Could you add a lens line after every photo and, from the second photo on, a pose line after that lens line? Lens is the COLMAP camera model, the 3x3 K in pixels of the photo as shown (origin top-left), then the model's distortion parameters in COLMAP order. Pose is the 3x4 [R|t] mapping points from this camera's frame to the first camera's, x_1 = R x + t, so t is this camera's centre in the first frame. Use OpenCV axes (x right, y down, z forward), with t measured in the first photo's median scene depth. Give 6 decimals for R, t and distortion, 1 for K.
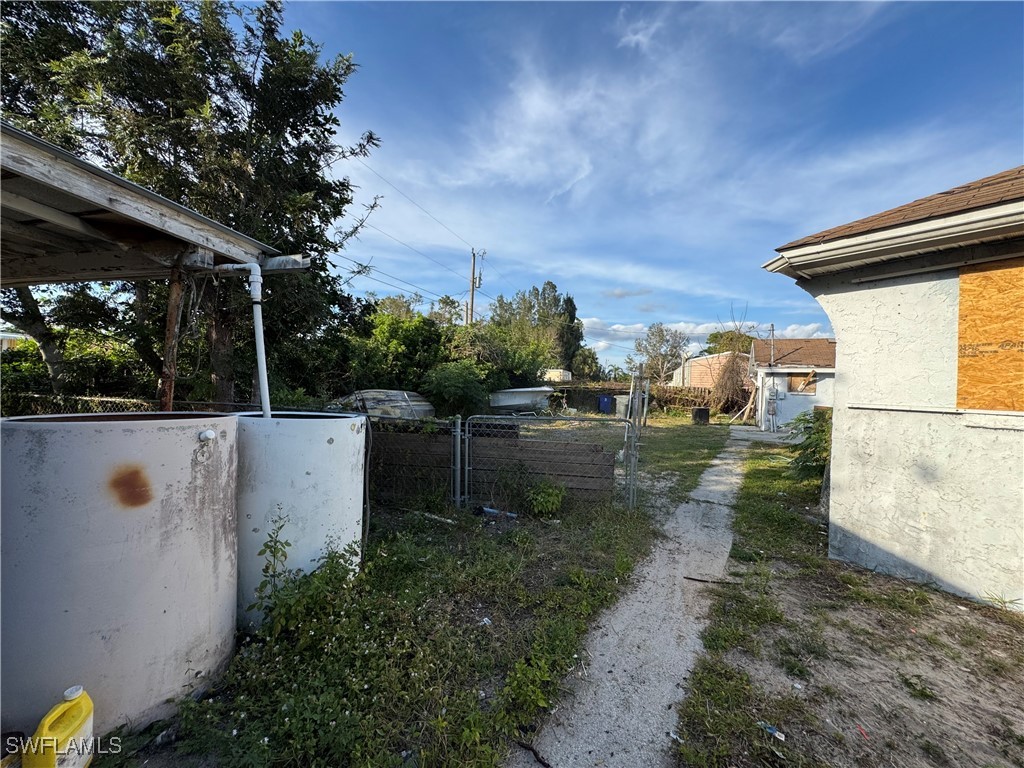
lens RADIAL K [[409.2, 0, 514.2], [0, 409.2, 379.7], [0, 0, 1]] dist [-0.002273, 0.000496]
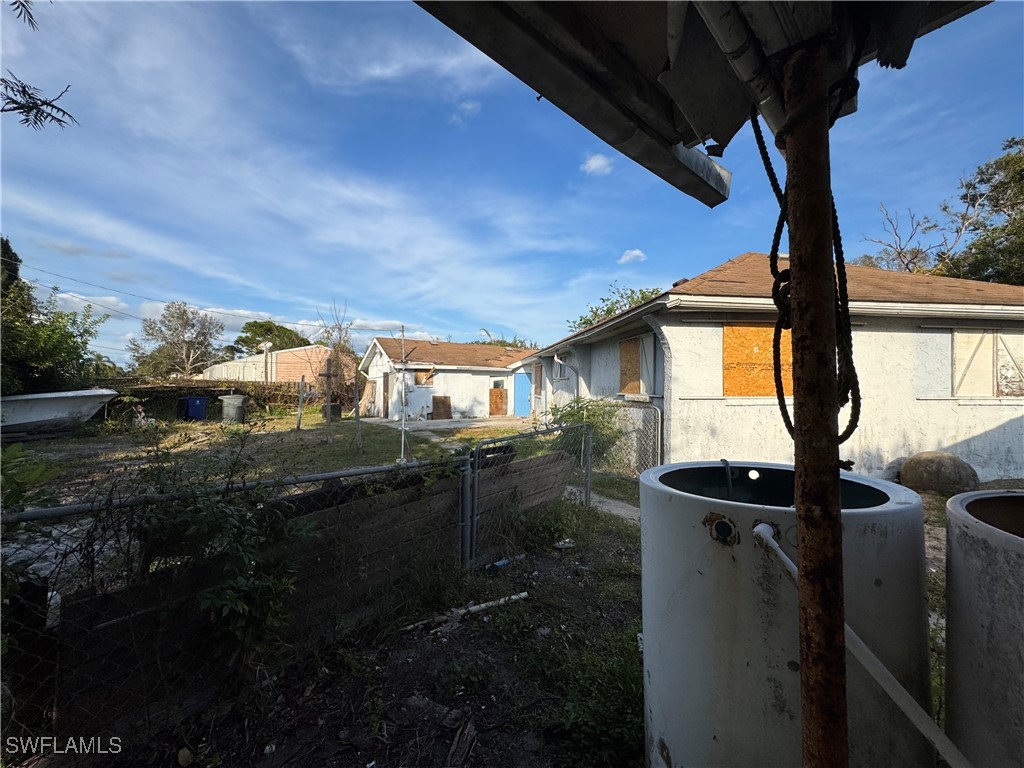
lens RADIAL K [[409.2, 0, 507.1], [0, 409.2, 371.0], [0, 0, 1]] dist [-0.002273, 0.000496]
pose [[0.488061, -0.003202, 0.872804, -0.166053], [0.003186, 0.999993, 0.001887, -0.008470], [-0.872804, 0.001860, 0.488068, 0.144355]]
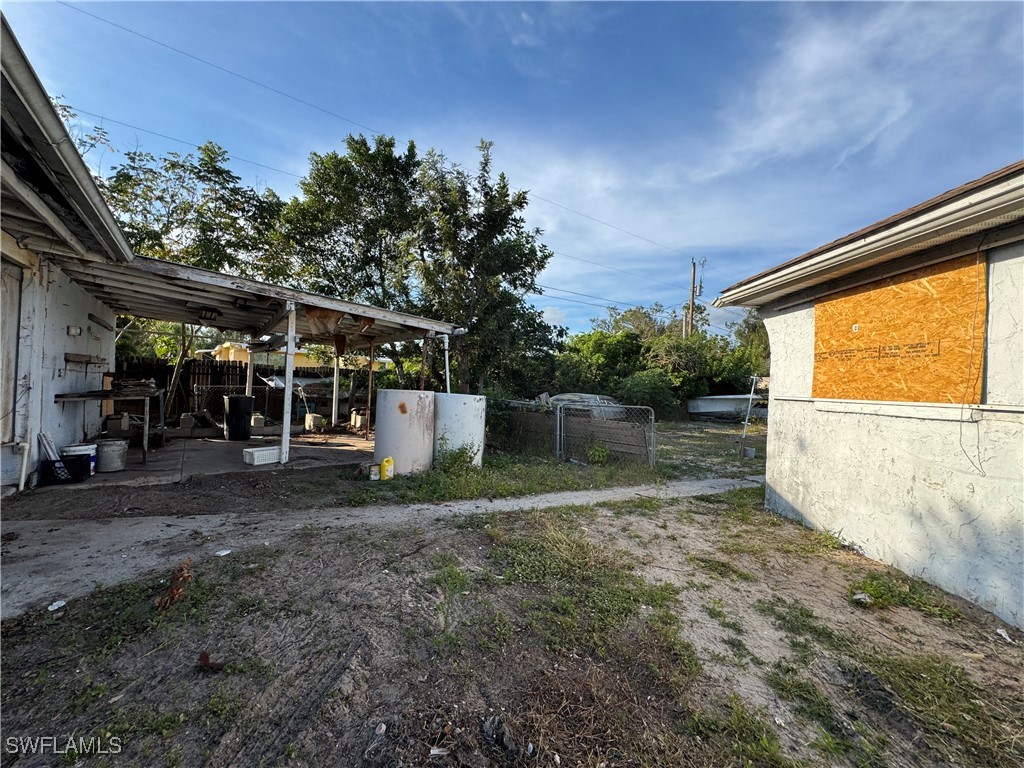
lens RADIAL K [[409.2, 0, 512.0], [0, 409.2, 388.0], [0, 0, 1]] dist [-0.002273, 0.000496]
pose [[0.824790, 0.004499, -0.565421, 0.155764], [-0.006112, 0.999981, -0.000958, 0.006536], [0.565405, 0.004246, 0.824802, -0.118154]]
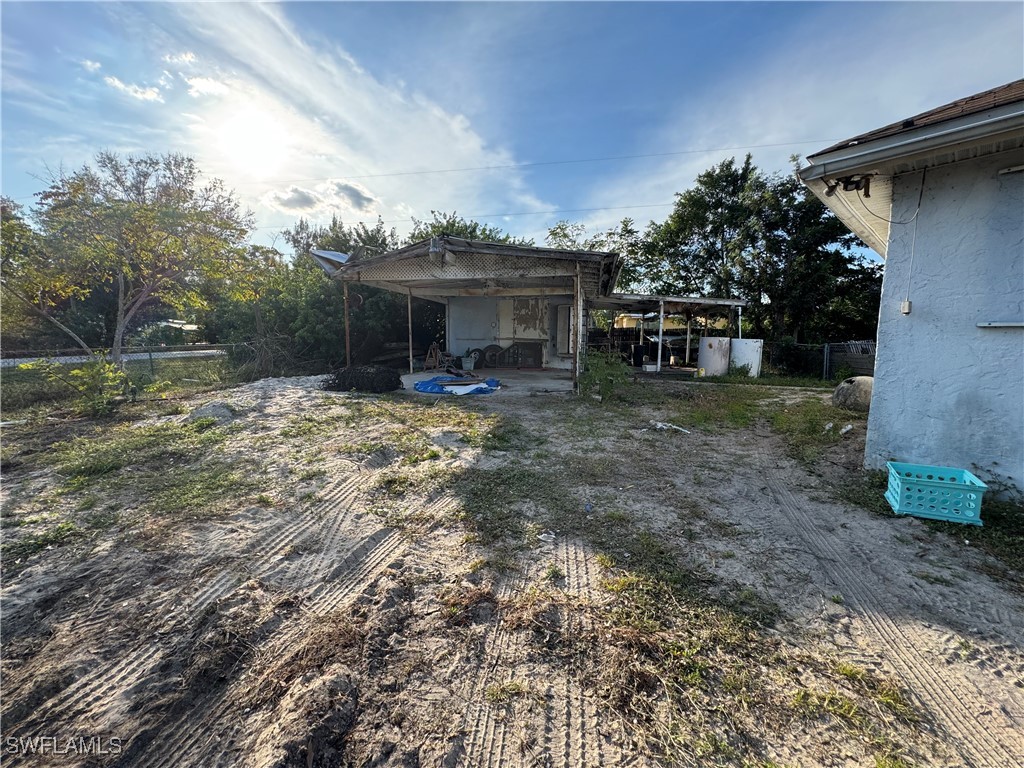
lens RADIAL K [[409.2, 0, 515.9], [0, 409.2, 385.6], [0, 0, 1]] dist [-0.002273, 0.000496]
pose [[0.127061, 0.083048, -0.988412, 0.512275], [0.015257, 0.996207, 0.085664, 0.024085], [0.991778, -0.025965, 0.125312, -0.295890]]
